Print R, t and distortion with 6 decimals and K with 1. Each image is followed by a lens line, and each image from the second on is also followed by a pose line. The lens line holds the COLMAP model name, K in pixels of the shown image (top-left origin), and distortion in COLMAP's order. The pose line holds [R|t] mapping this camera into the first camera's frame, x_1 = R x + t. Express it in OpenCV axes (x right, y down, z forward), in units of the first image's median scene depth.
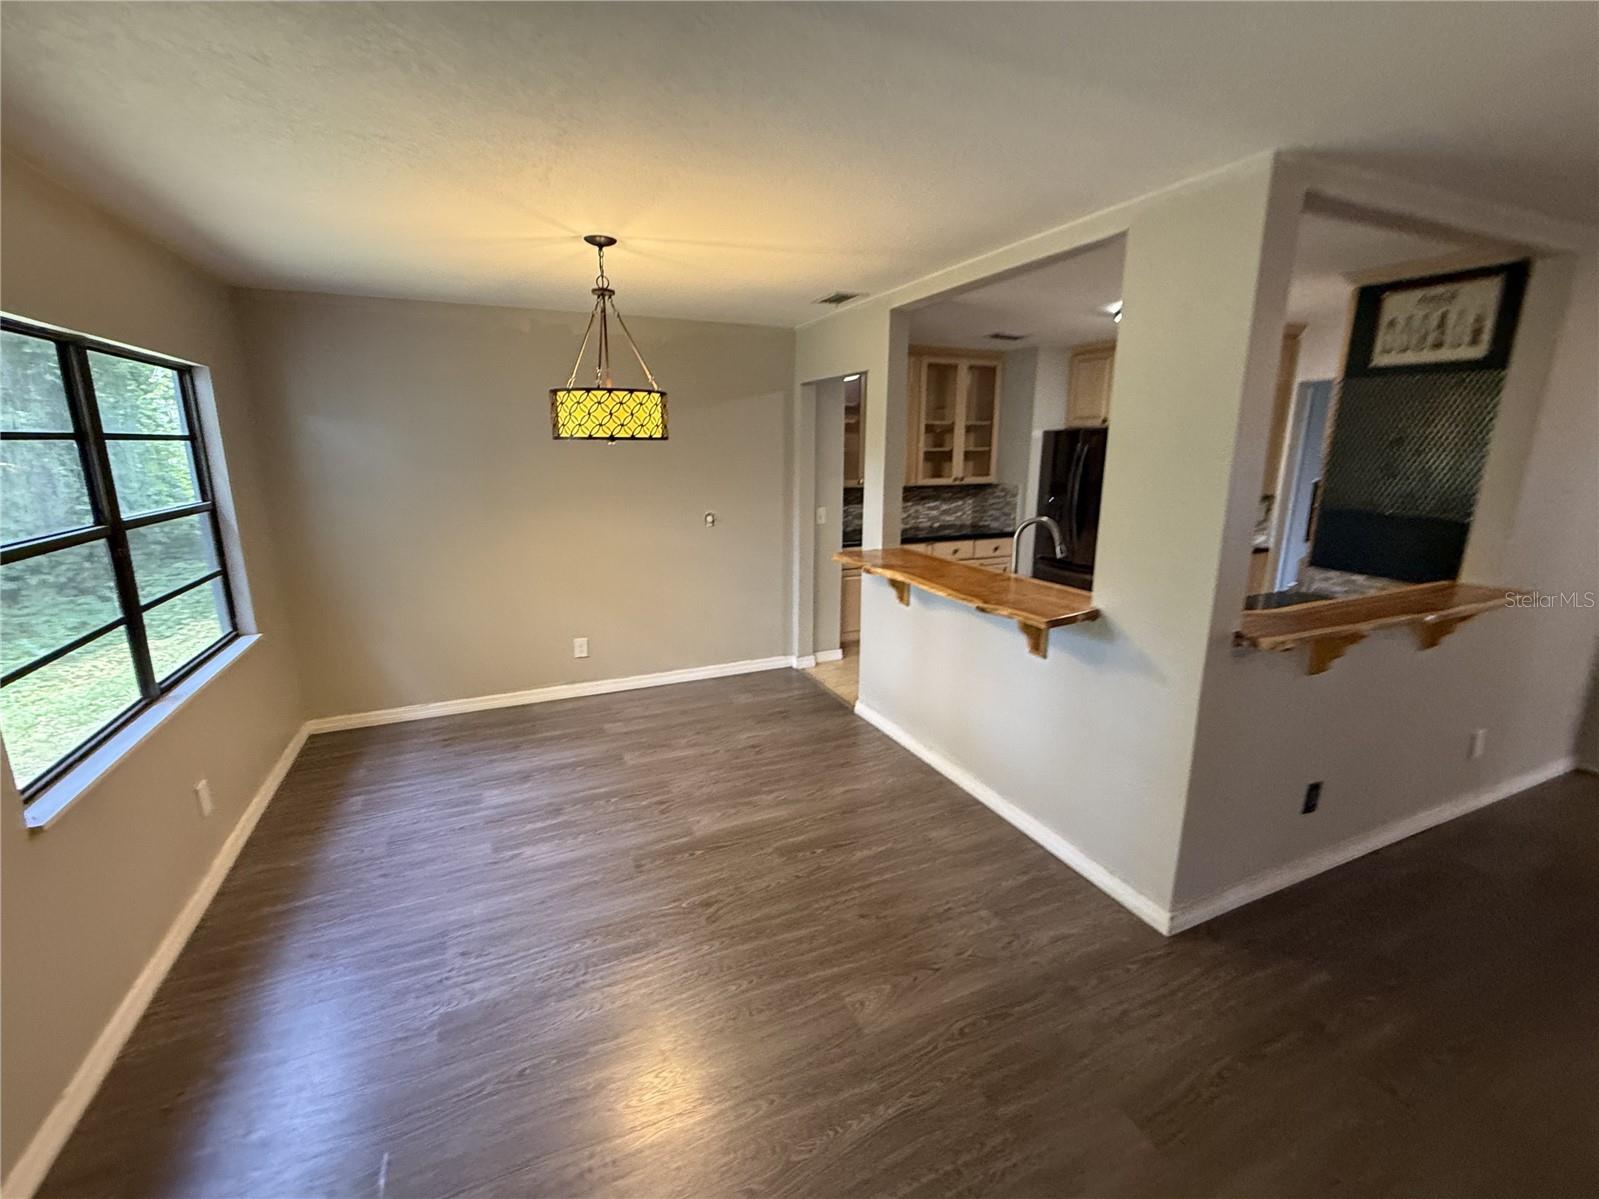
lens RADIAL K [[689.5, 0, 796.7], [0, 689.5, 600.1], [0, 0, 1]] dist [-0.002331, -0.000409]
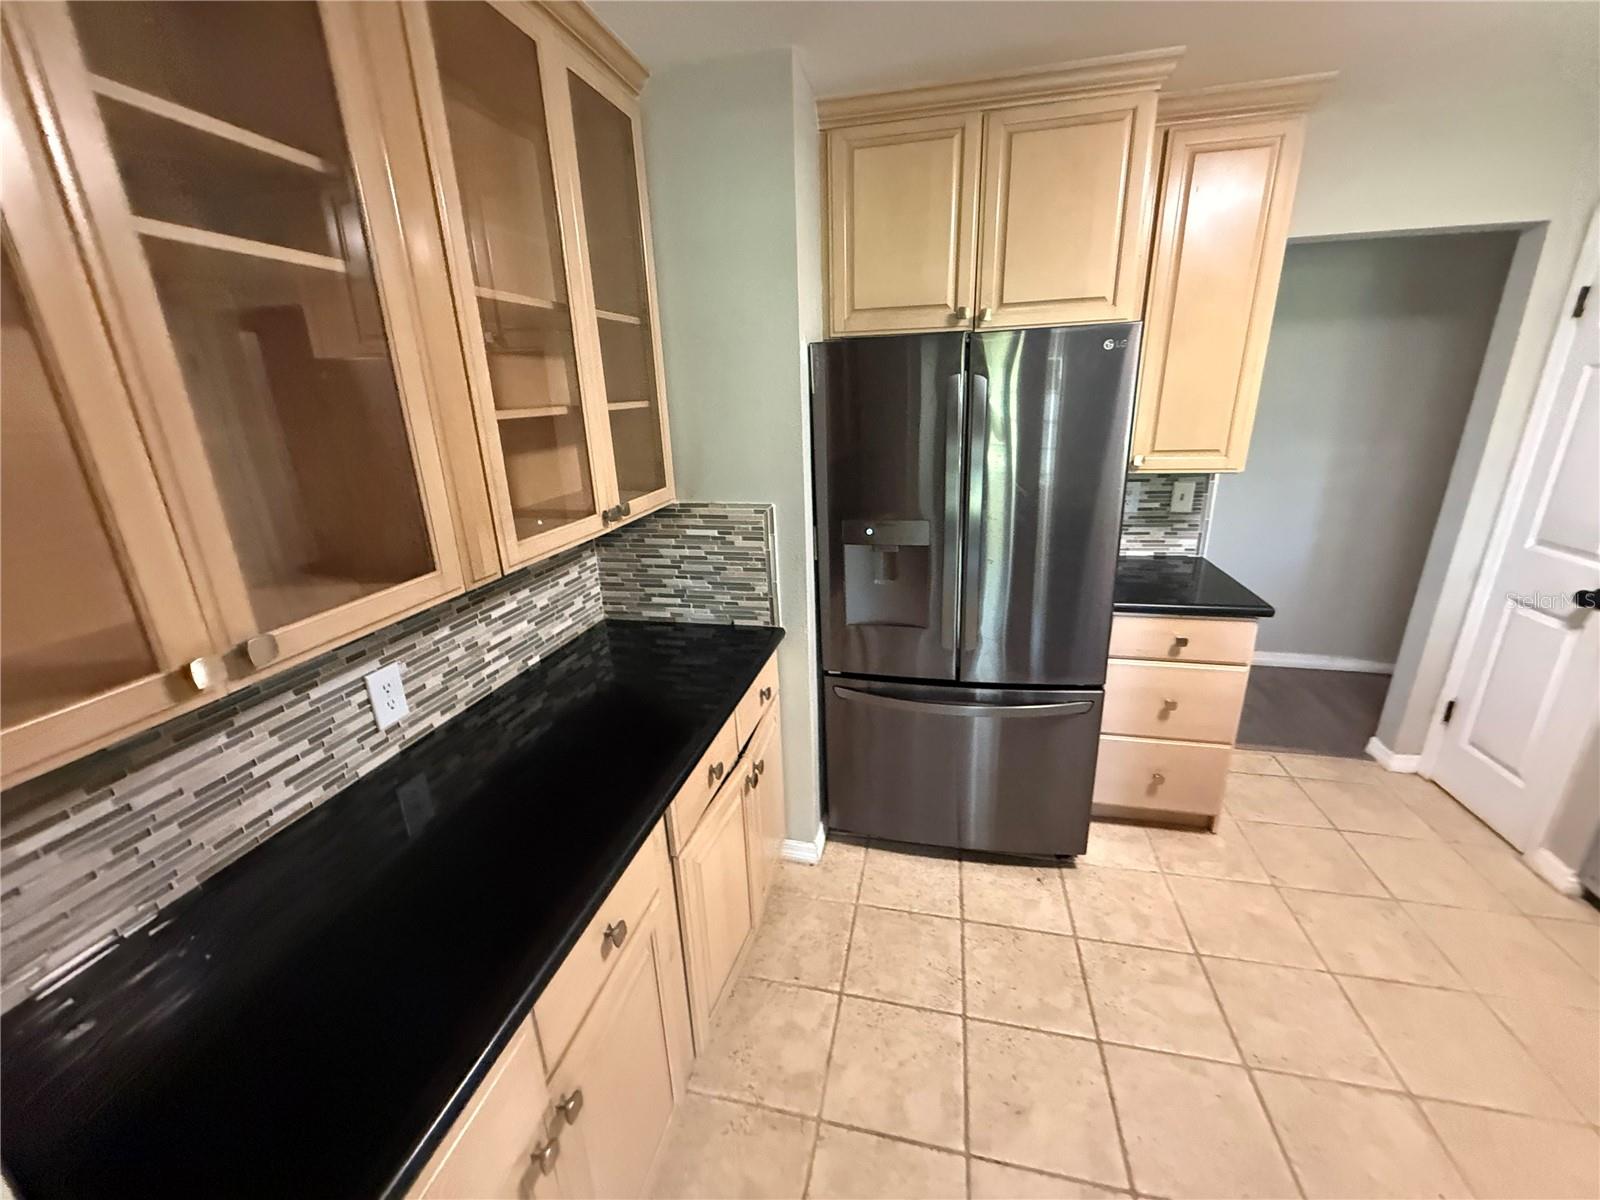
lens RADIAL K [[640.2, 0, 795.5], [0, 640.2, 598.2], [0, 0, 1]] dist [-0.001493, -0.000543]
pose [[0.606163, -0.268709, 0.748573, 0.115729], [0.217416, 0.961333, 0.169026, -0.284198], [-0.765046, 0.060294, 0.641146, 1.284535]]
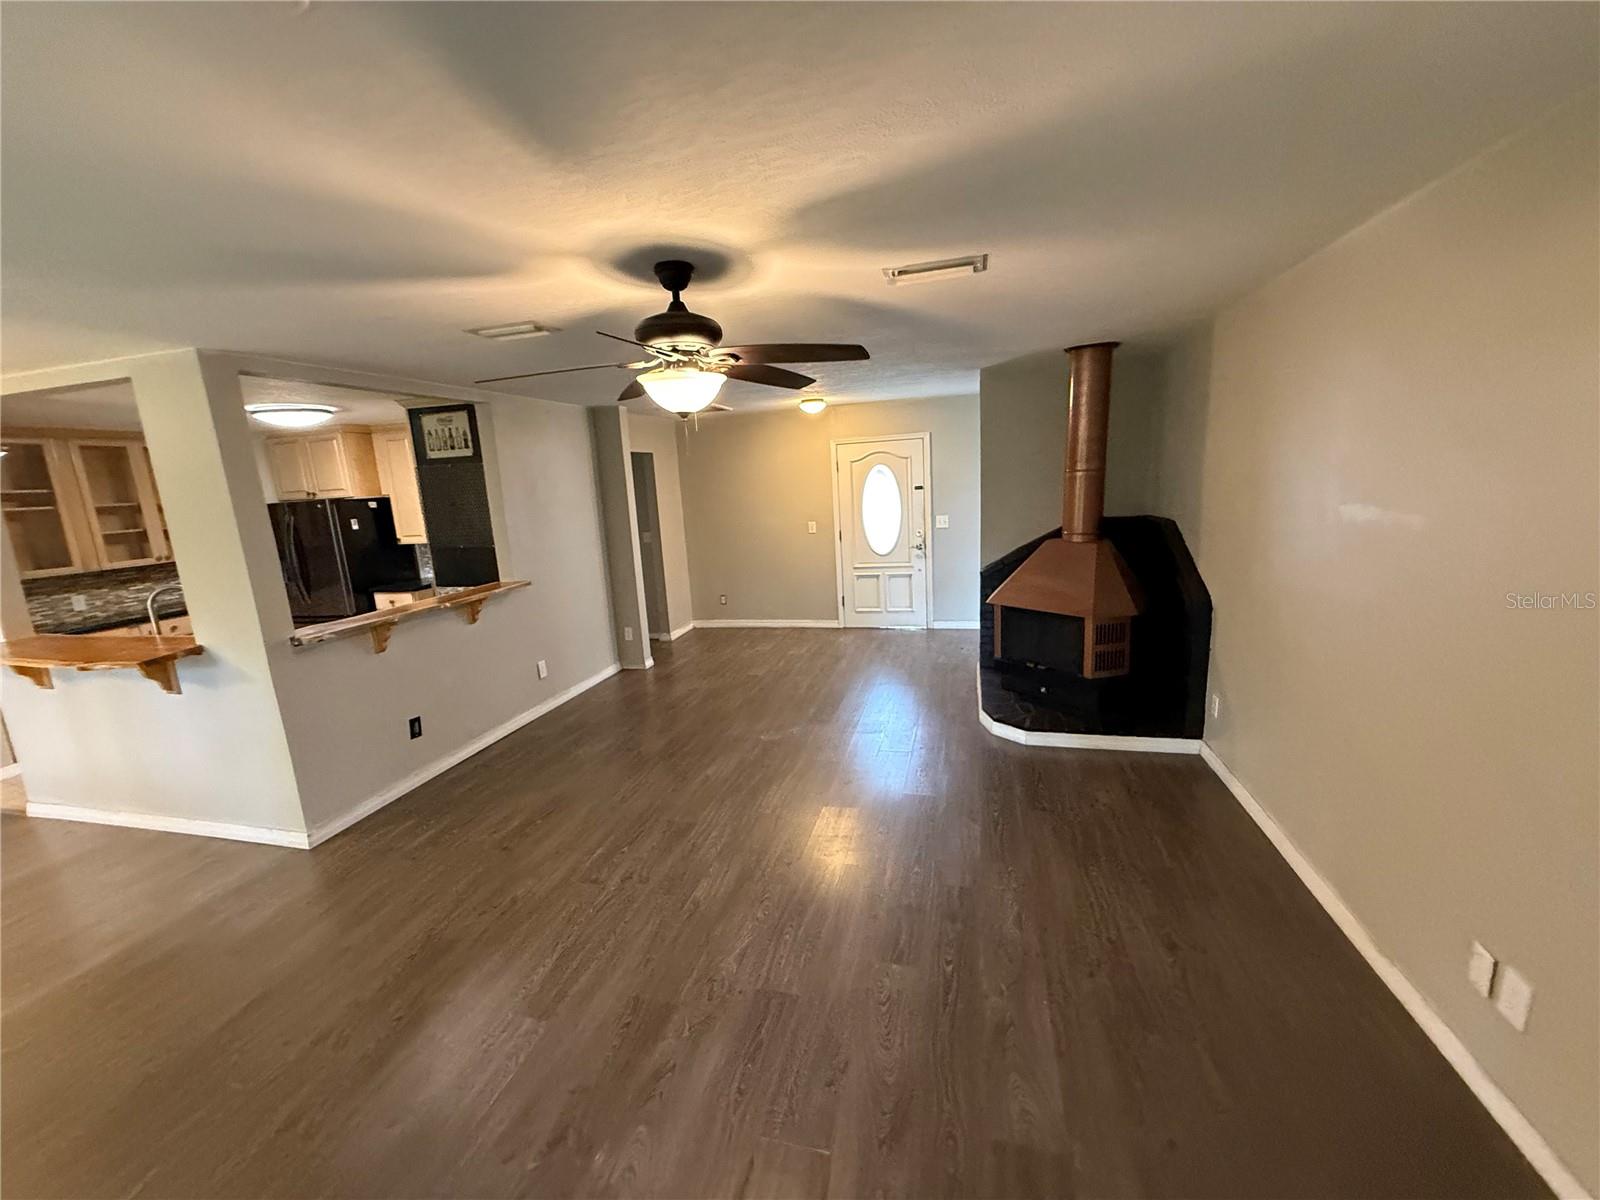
lens RADIAL K [[640.2, 0, 803.0], [0, 640.2, 599.6], [0, 0, 1]] dist [-0.001493, -0.000543]
pose [[0.623491, -0.181140, 0.760558, 0.161310], [0.231483, 0.971944, 0.041720, 0.099787], [-0.746777, 0.150044, 0.647929, -0.477692]]
